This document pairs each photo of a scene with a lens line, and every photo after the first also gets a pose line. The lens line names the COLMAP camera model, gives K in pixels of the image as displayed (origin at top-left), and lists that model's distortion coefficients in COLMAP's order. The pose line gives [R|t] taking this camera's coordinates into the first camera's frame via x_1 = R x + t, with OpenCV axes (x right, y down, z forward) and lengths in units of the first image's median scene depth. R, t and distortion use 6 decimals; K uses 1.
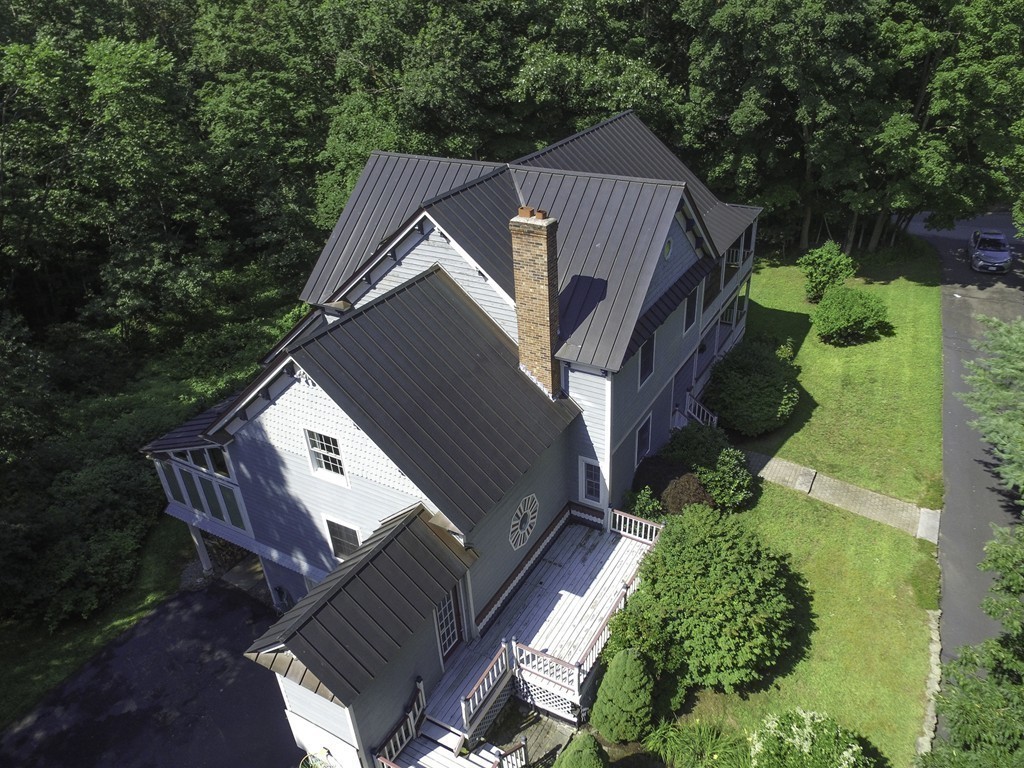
lens RADIAL K [[750.0, 0, 512.0], [0, 750.0, 384.0], [0, 0, 1]] dist [0.006247, 0.000510]
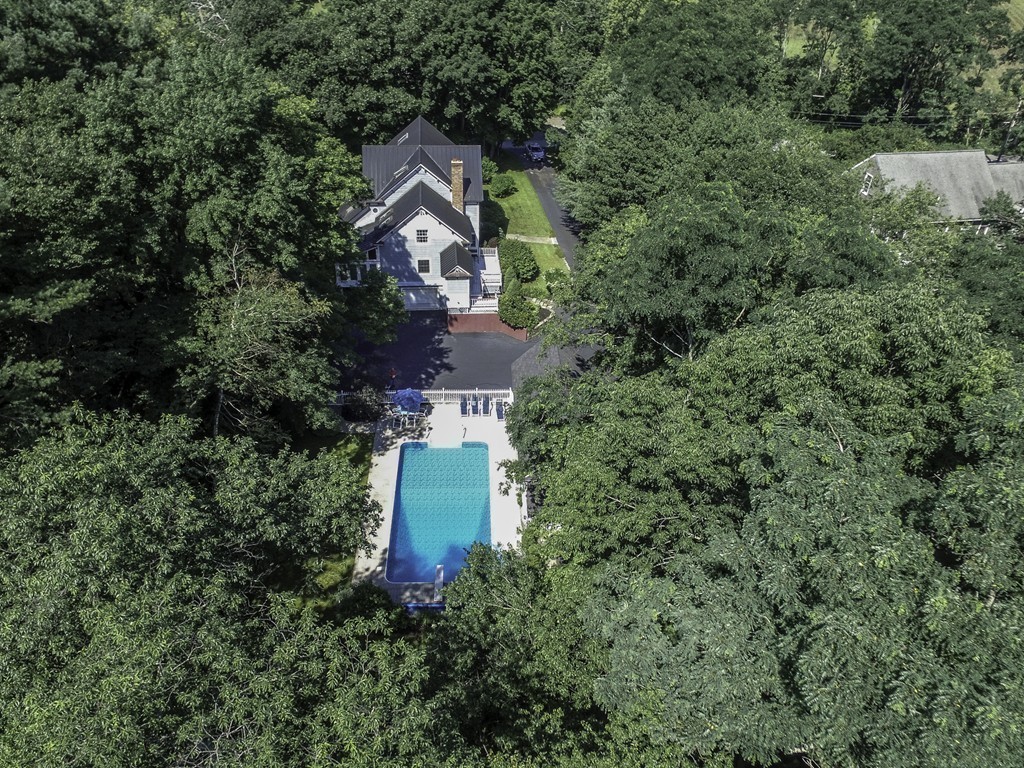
lens RADIAL K [[750.0, 0, 512.0], [0, 750.0, 384.0], [0, 0, 1]] dist [0.006247, 0.000510]
pose [[0.822661, -0.281691, 0.493841, -1.120020], [0.235573, 0.959441, 0.154847, 0.190647], [-0.517431, -0.011051, 0.855654, -1.377611]]
